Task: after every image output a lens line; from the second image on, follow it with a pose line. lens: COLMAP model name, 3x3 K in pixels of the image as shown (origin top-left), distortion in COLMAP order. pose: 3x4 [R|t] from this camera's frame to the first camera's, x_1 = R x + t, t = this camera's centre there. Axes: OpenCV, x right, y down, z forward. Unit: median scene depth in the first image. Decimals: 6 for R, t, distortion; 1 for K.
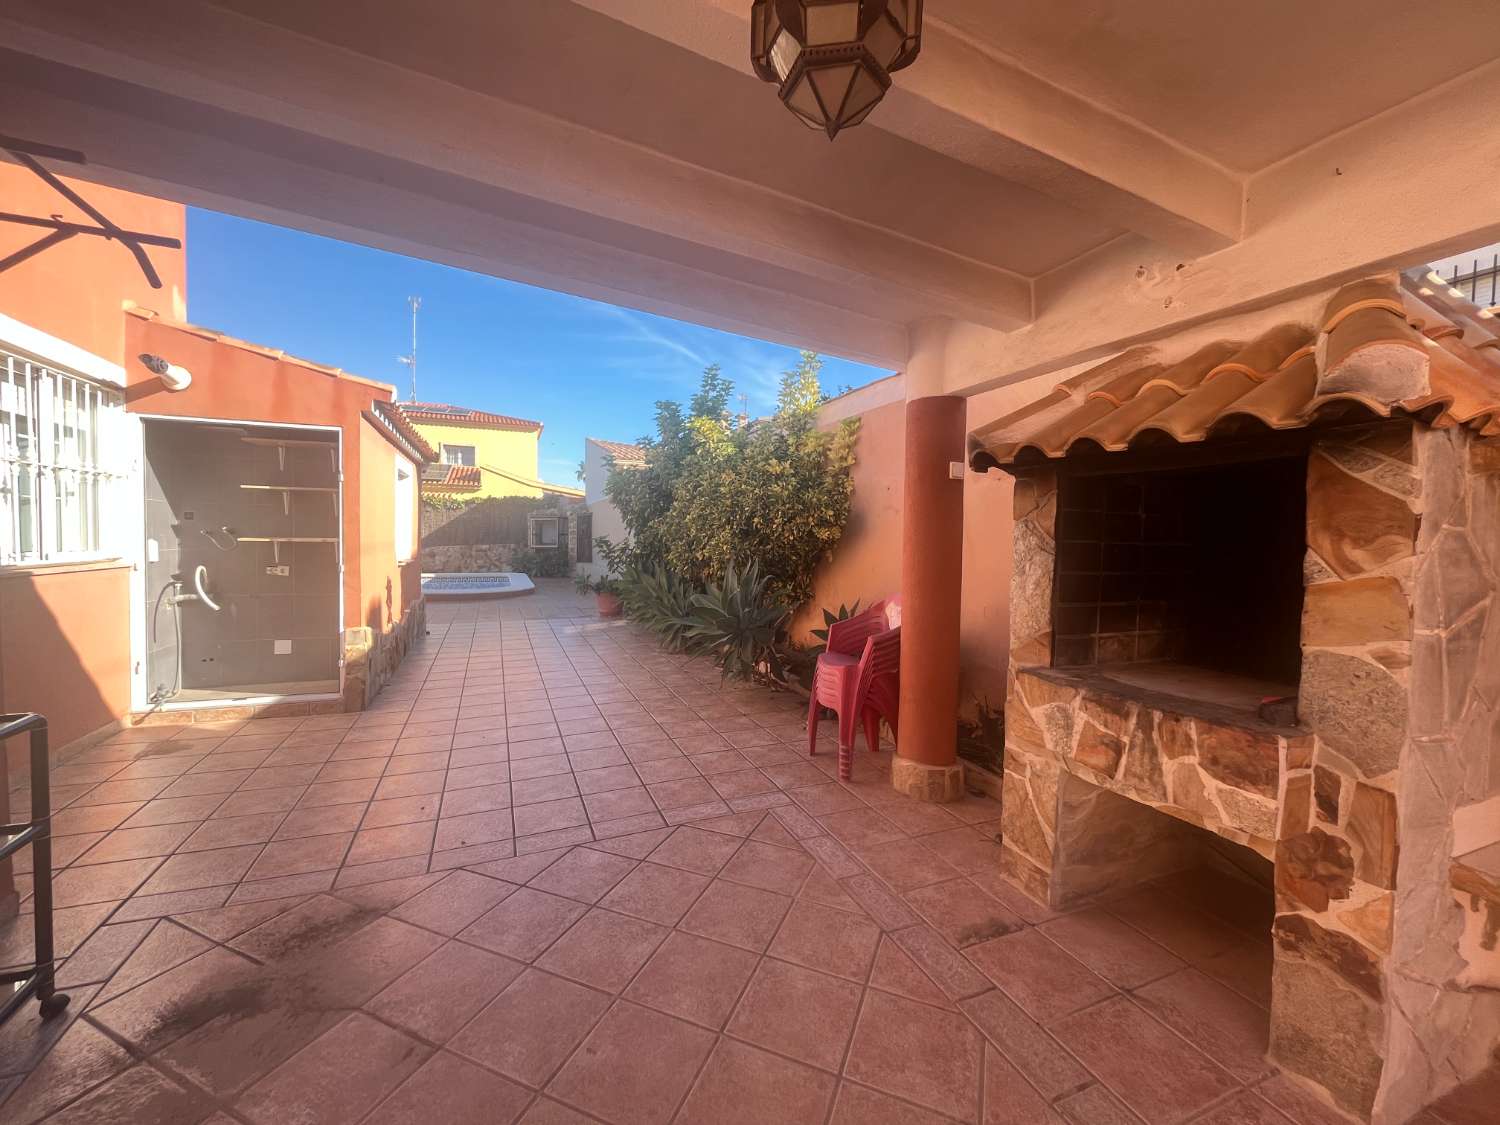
lens RADIAL K [[609.7, 0, 745.5], [0, 609.7, 562.8], [0, 0, 1]] dist [-0.001542, -0.000547]
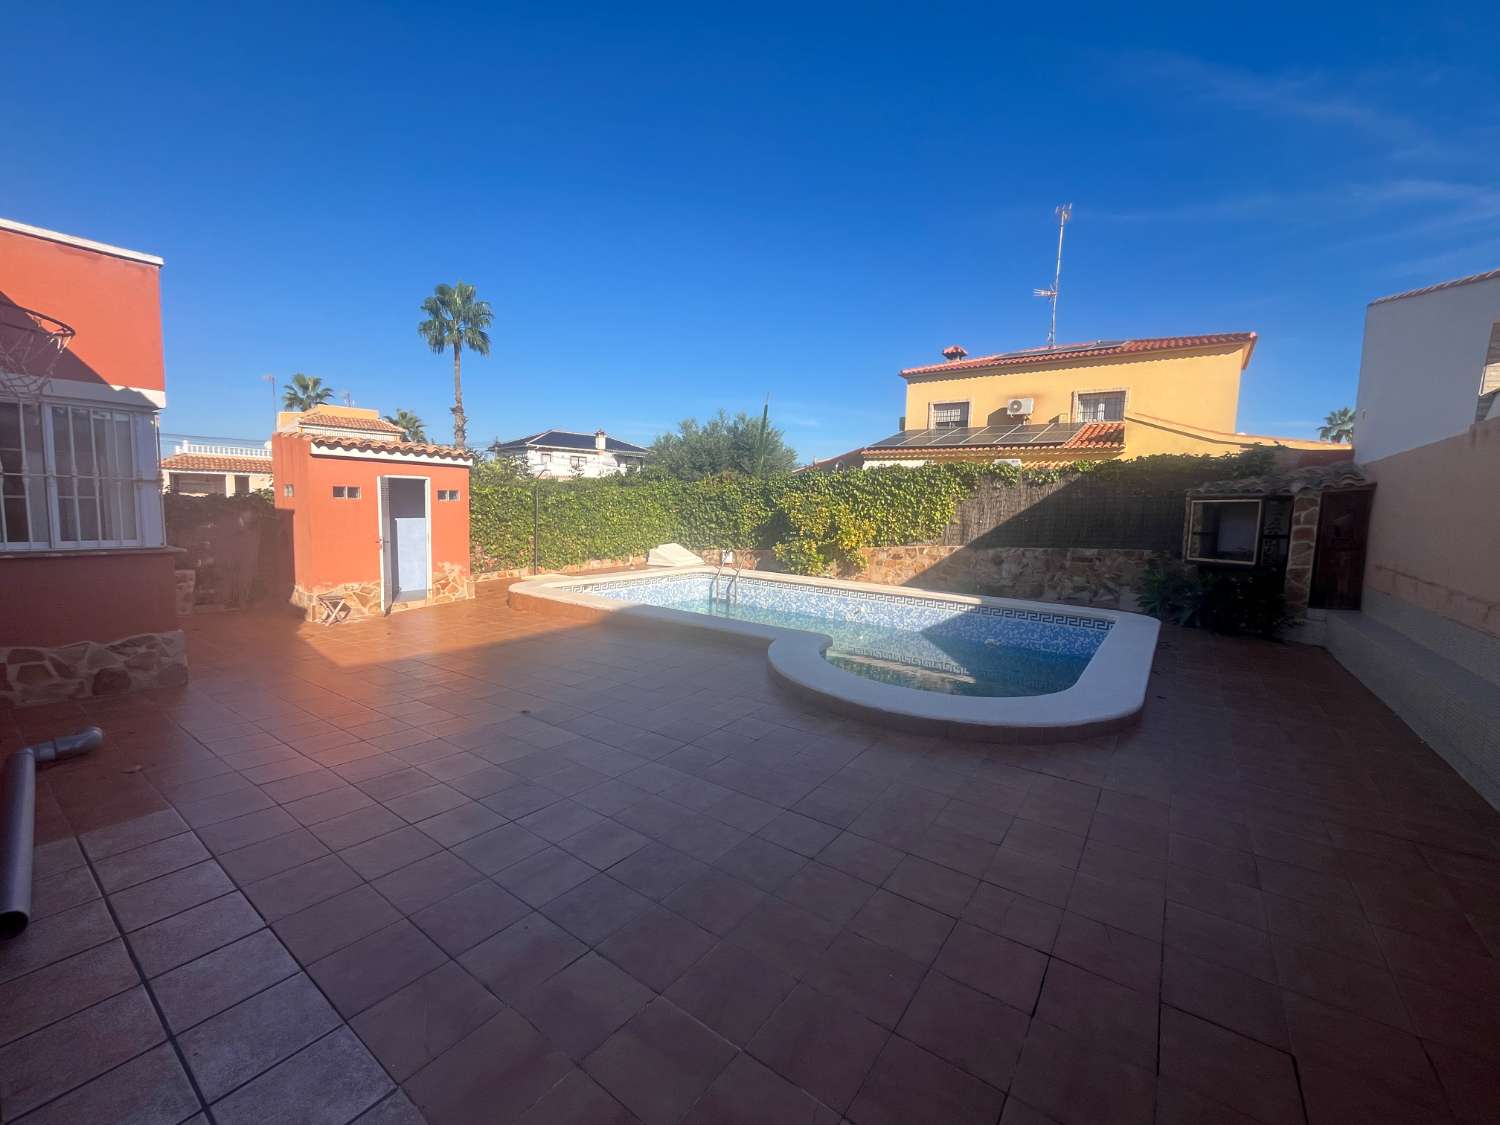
lens RADIAL K [[609.7, 0, 743.4], [0, 609.7, 557.9], [0, 0, 1]] dist [-0.001542, -0.000547]
pose [[0.522925, 0.075874, -0.848995, -0.130581], [-0.055525, 0.996947, 0.054896, -0.034761], [0.850569, 0.018434, 0.525541, 0.460338]]
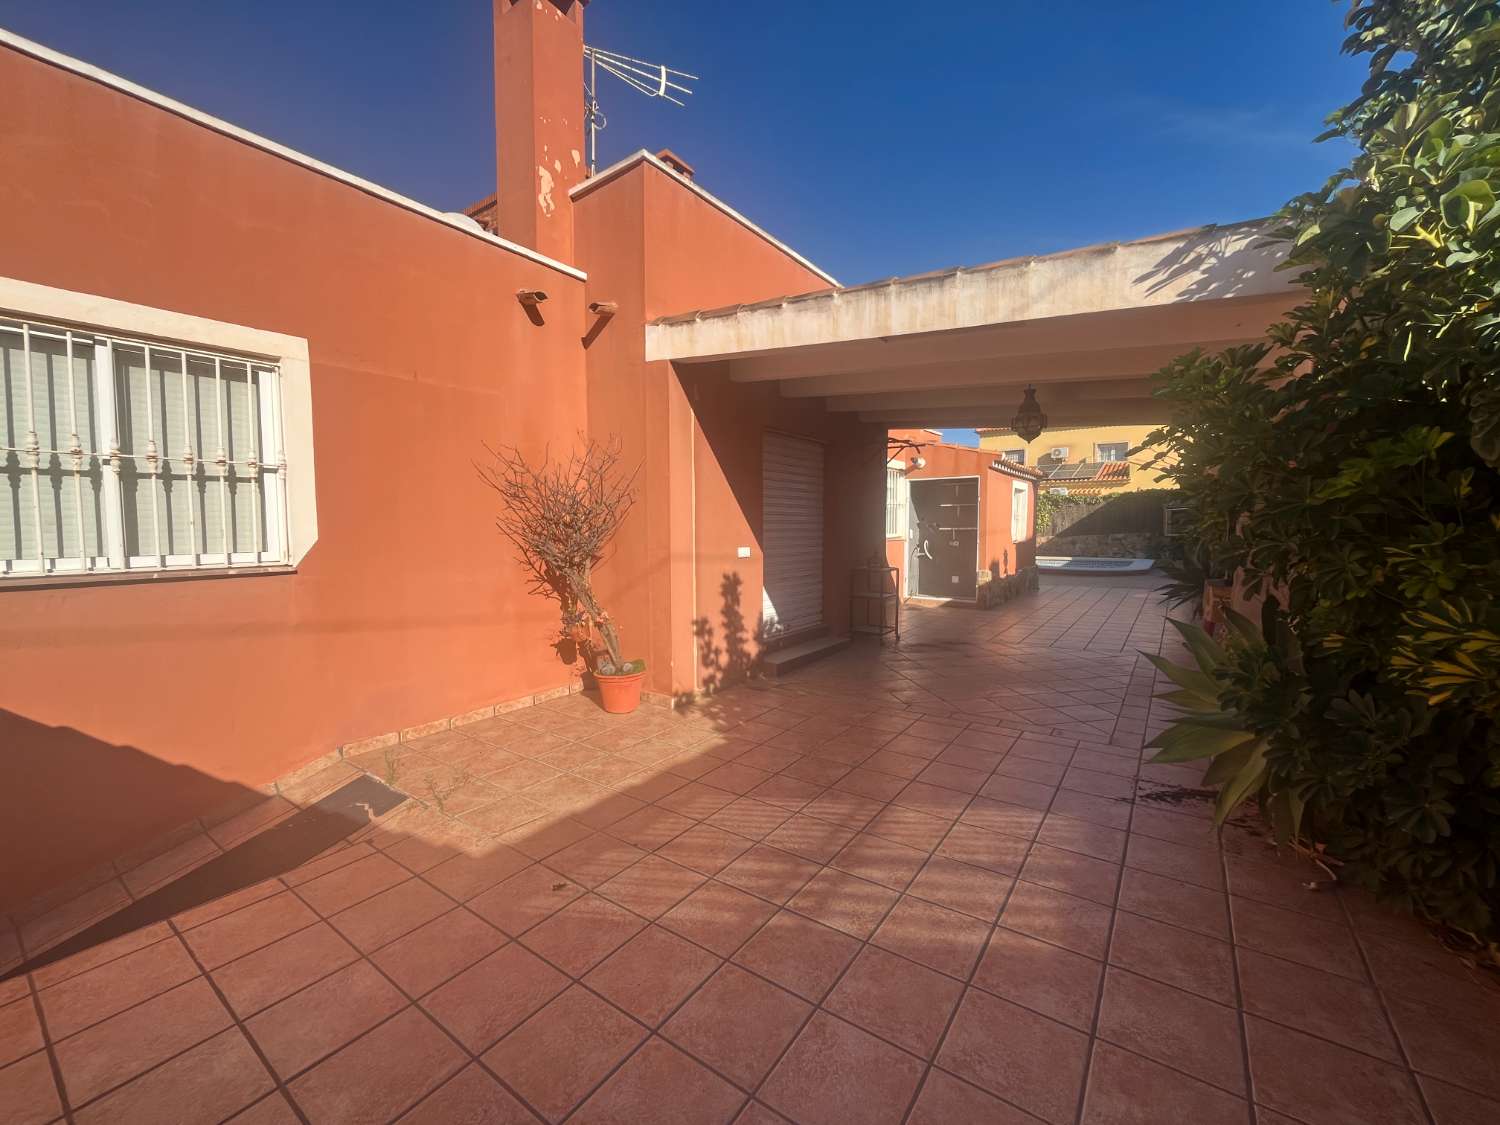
lens RADIAL K [[609.7, 0, 743.0], [0, 609.7, 565.8], [0, 0, 1]] dist [-0.001542, -0.000547]
pose [[0.525720, 0.032499, -0.850037, 0.170561], [-0.018342, 0.999471, 0.026869, 0.012290], [0.850460, 0.001466, 0.526037, -0.194399]]
